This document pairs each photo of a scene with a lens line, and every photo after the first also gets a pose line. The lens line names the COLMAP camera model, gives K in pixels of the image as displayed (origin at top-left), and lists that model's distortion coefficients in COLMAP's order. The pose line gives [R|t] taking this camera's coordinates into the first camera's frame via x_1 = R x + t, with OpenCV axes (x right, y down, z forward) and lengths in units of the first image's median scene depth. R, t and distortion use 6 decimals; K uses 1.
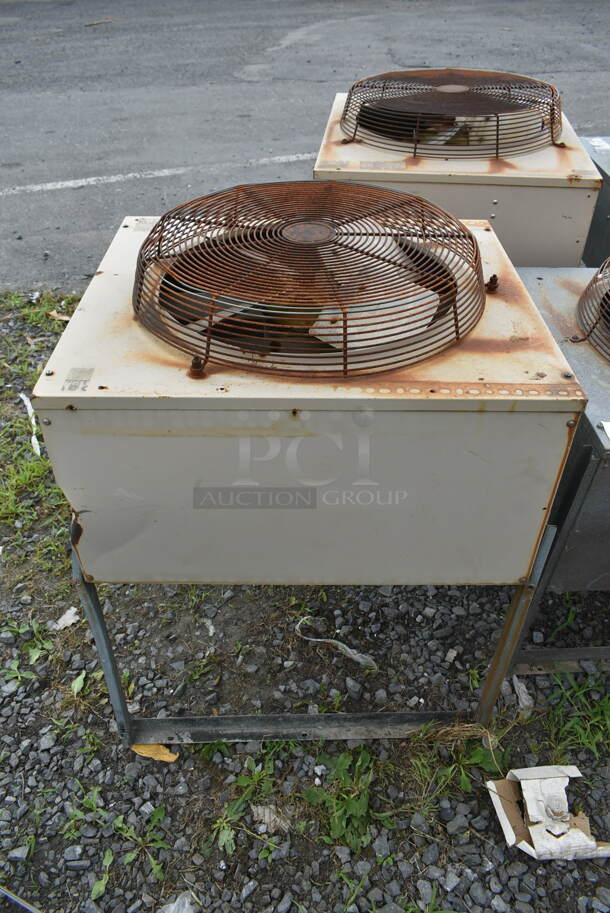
lens RADIAL K [[693.5, 0, 305.0], [0, 693.5, 456.5], [0, 0, 1]] dist [-0.000043, 0.001147]
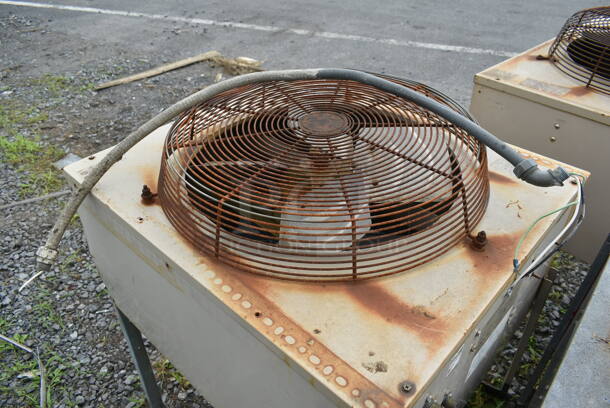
lens RADIAL K [[463.3, 0, 305.0], [0, 463.3, 204.0], [0, 0, 1]] dist [-0.000043, 0.001147]
pose [[0.734566, 0.399951, -0.548135, 0.459999], [-0.423188, 0.901494, 0.090660, -0.279933], [0.530400, 0.165369, 0.831462, 0.435424]]
